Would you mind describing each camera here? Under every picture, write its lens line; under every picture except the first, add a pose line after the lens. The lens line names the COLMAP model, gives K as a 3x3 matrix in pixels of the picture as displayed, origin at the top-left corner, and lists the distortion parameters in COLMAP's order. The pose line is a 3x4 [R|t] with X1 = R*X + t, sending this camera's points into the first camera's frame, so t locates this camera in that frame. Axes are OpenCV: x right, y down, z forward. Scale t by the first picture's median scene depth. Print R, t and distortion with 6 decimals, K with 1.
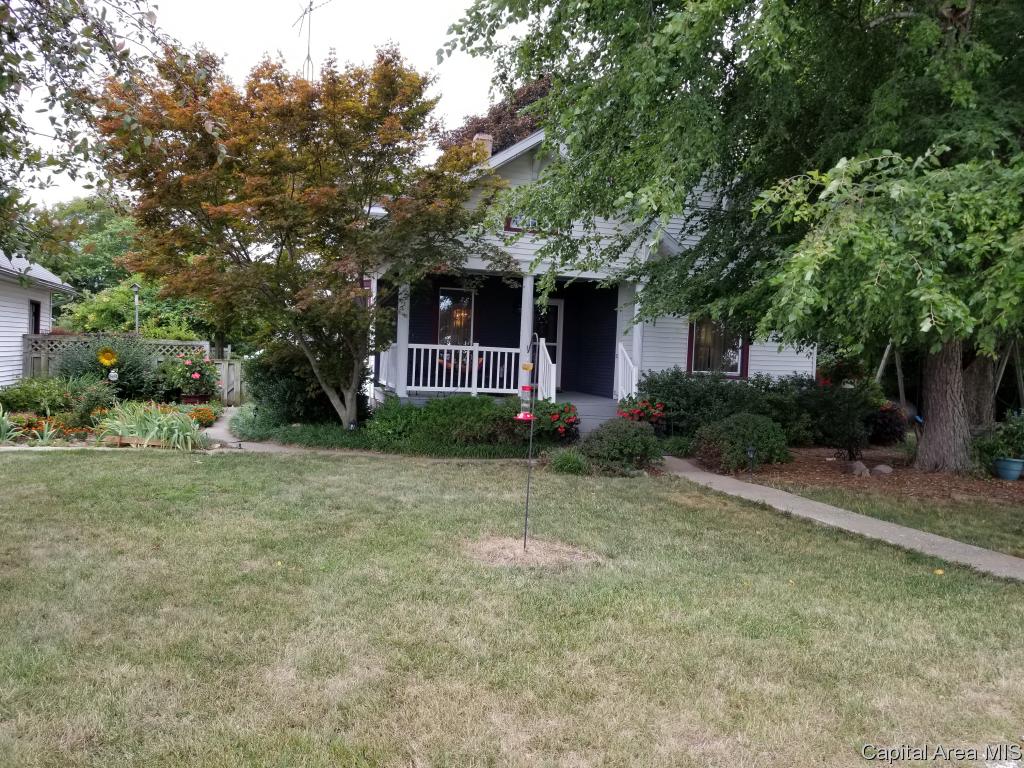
lens RADIAL K [[793.3, 0, 513.2], [0, 793.3, 389.0], [0, 0, 1]] dist [0.063191, -0.111487]
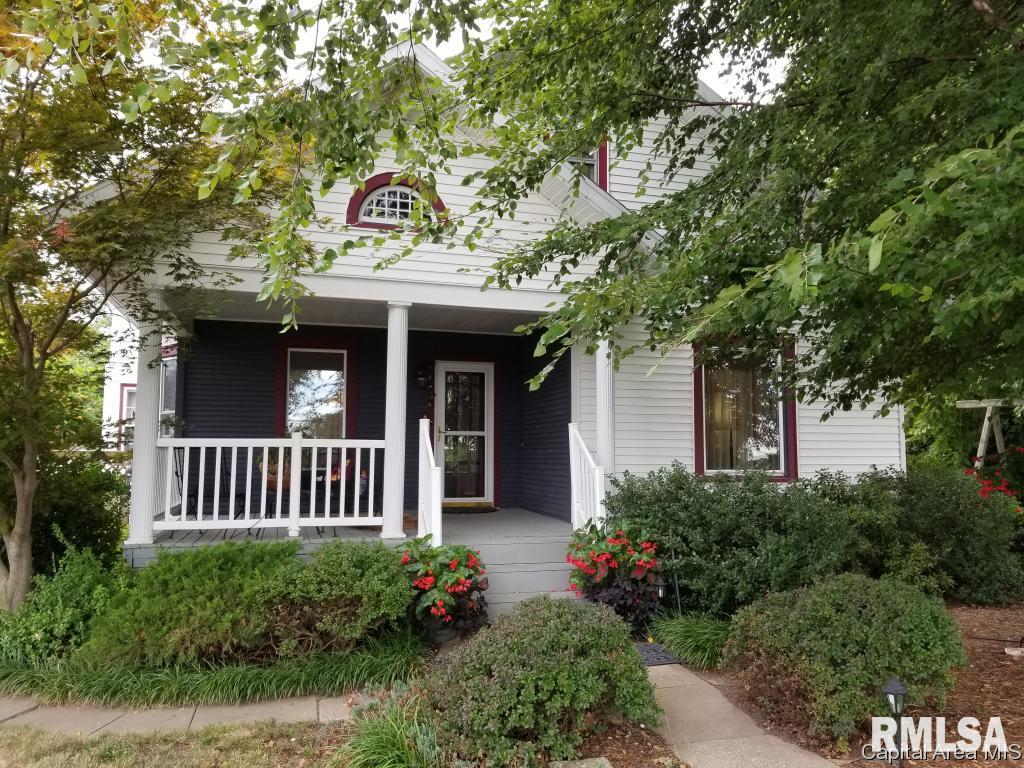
lens RADIAL K [[793.3, 0, 513.2], [0, 793.3, 389.0], [0, 0, 1]] dist [0.063191, -0.111487]
pose [[0.999397, -0.034638, 0.002601, 0.099327], [0.034691, 0.991552, -0.124986, -0.015930], [0.001750, 0.125000, 0.992155, 0.482038]]
